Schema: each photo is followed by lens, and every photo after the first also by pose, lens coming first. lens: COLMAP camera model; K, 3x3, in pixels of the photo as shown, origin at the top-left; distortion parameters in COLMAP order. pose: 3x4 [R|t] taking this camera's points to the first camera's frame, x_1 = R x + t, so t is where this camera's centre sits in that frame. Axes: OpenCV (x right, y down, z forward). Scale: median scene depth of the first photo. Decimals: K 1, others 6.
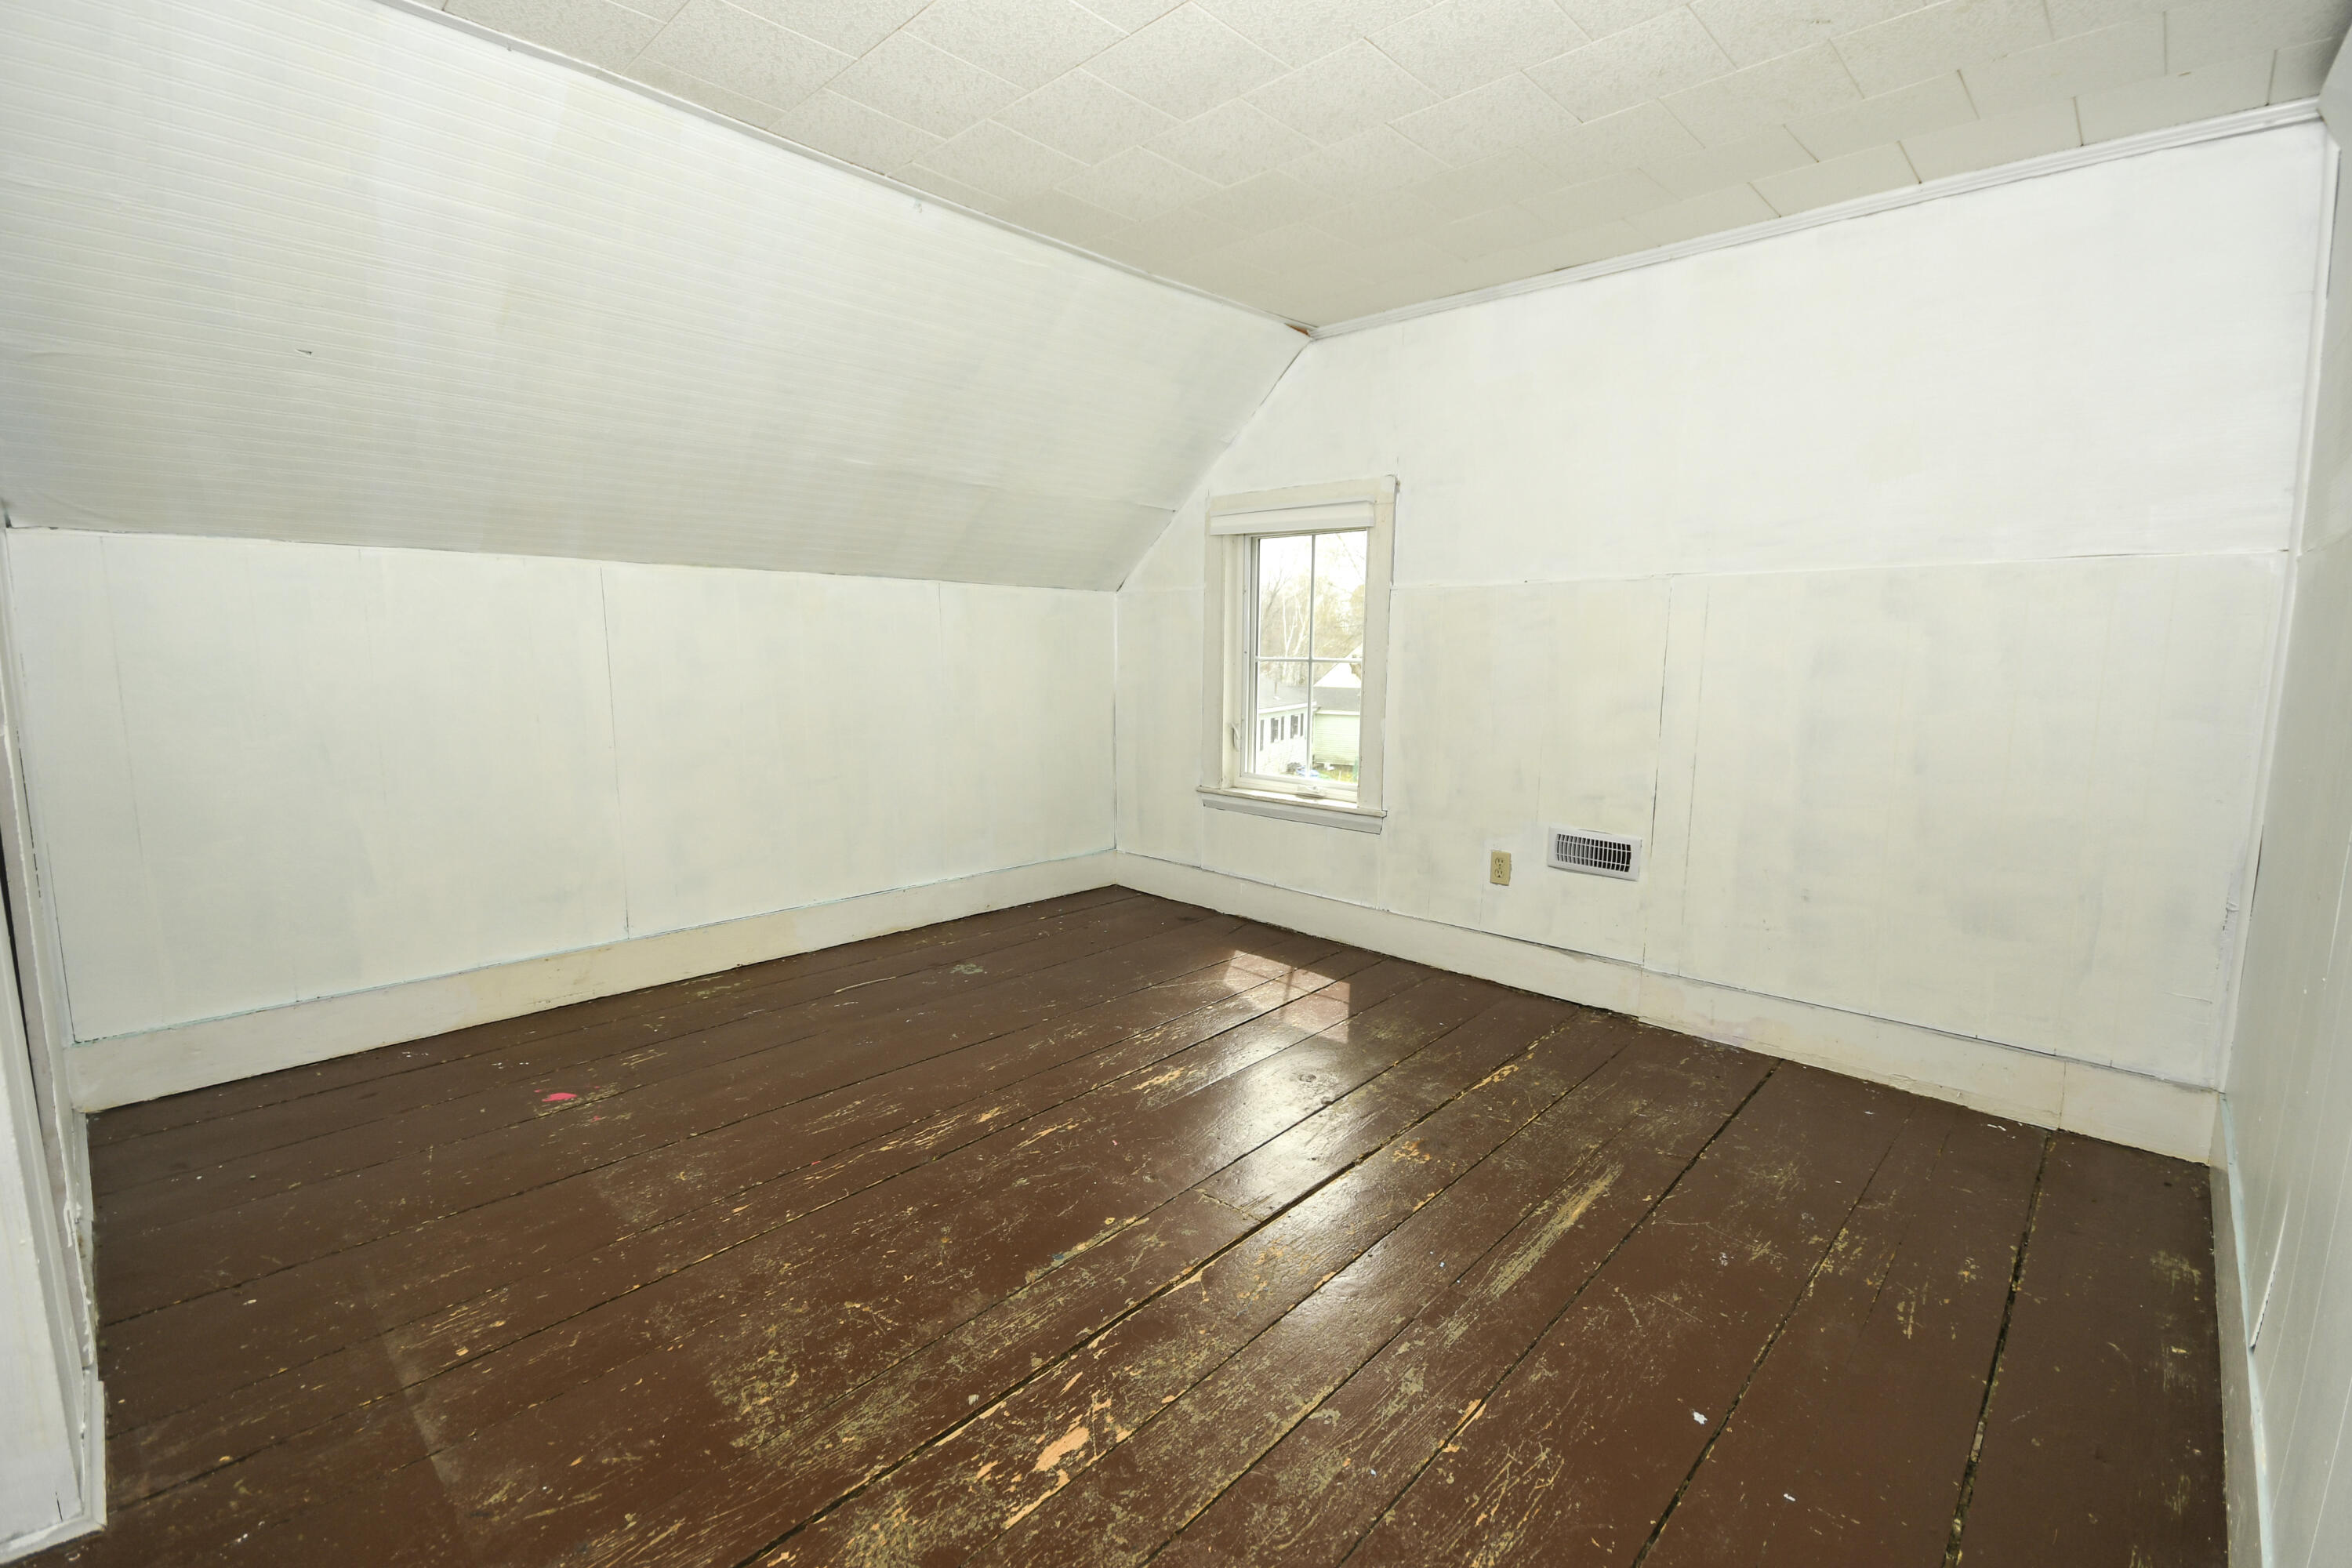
lens RADIAL K [[1036.8, 0, 1164.1], [0, 1036.8, 786.0], [0, 0, 1]] dist [0.010505, -0.005188]
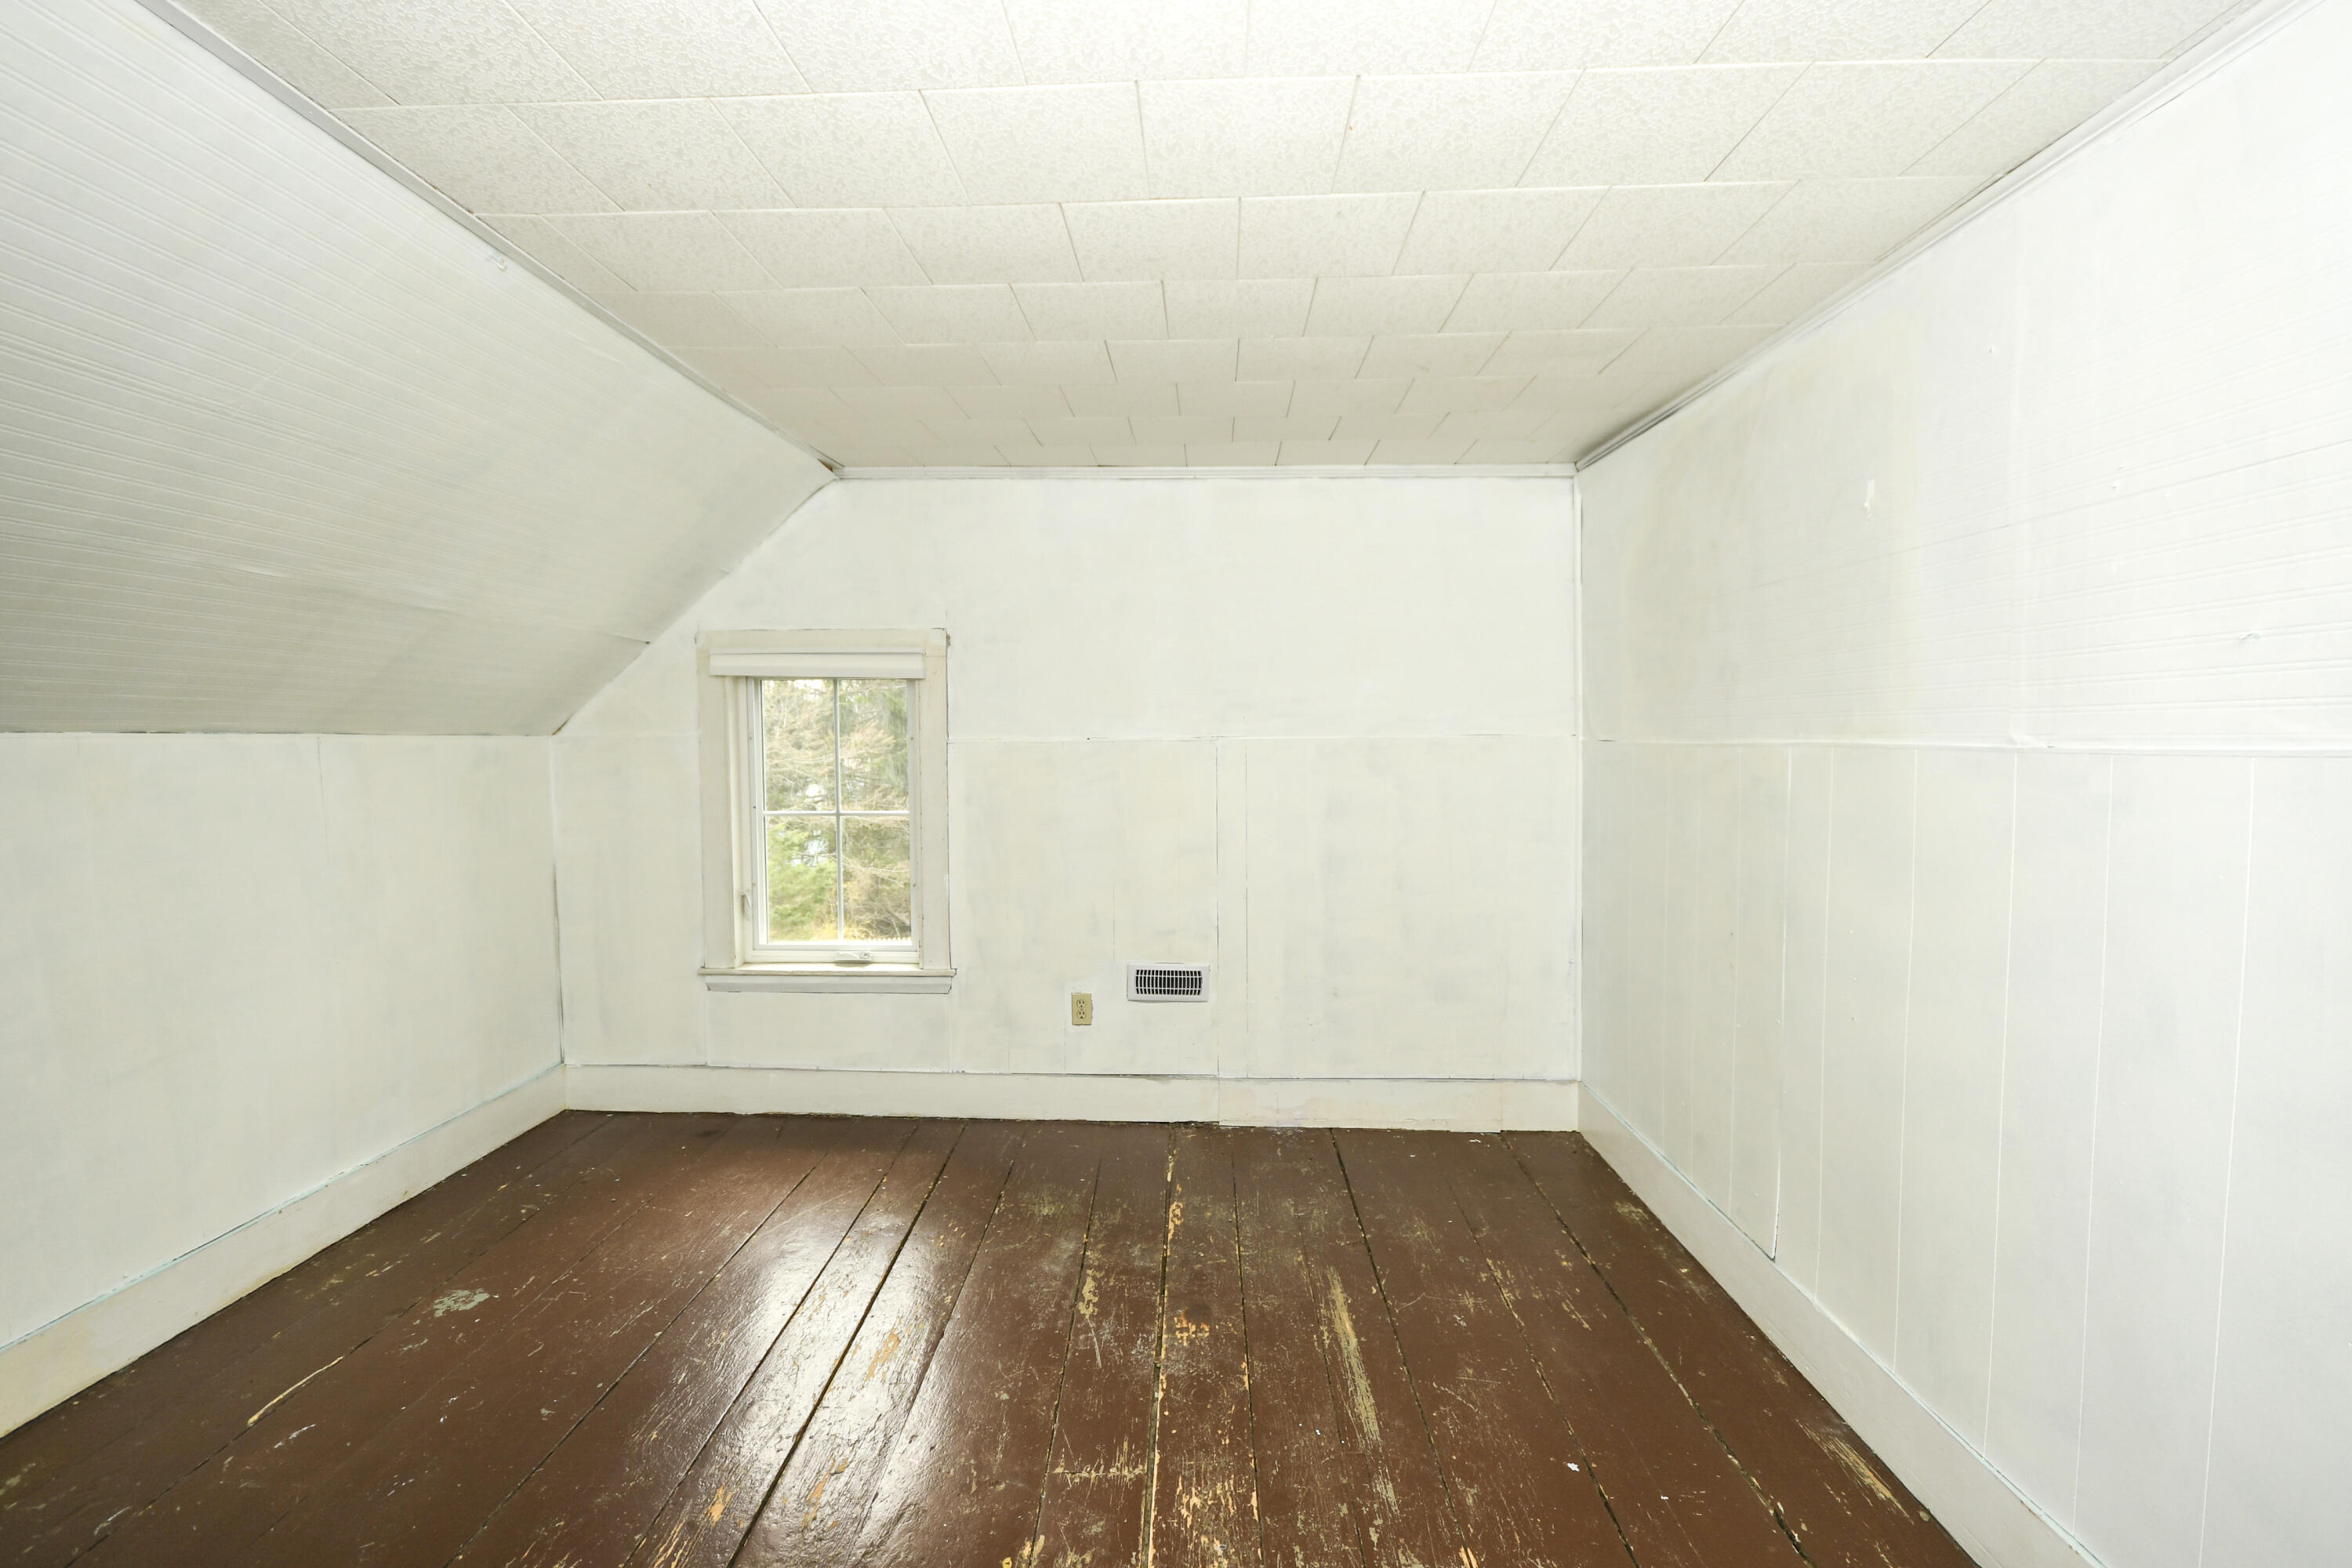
lens RADIAL K [[1035.0, 0, 1129.7], [0, 1035.0, 784.2], [0, 0, 1]] dist [0.005163, 0.000136]
pose [[0.746851, -0.047090, 0.663322, -0.307642], [0.100935, 0.993960, -0.043082, -0.092246], [-0.657286, 0.099129, 0.747093, 0.162819]]
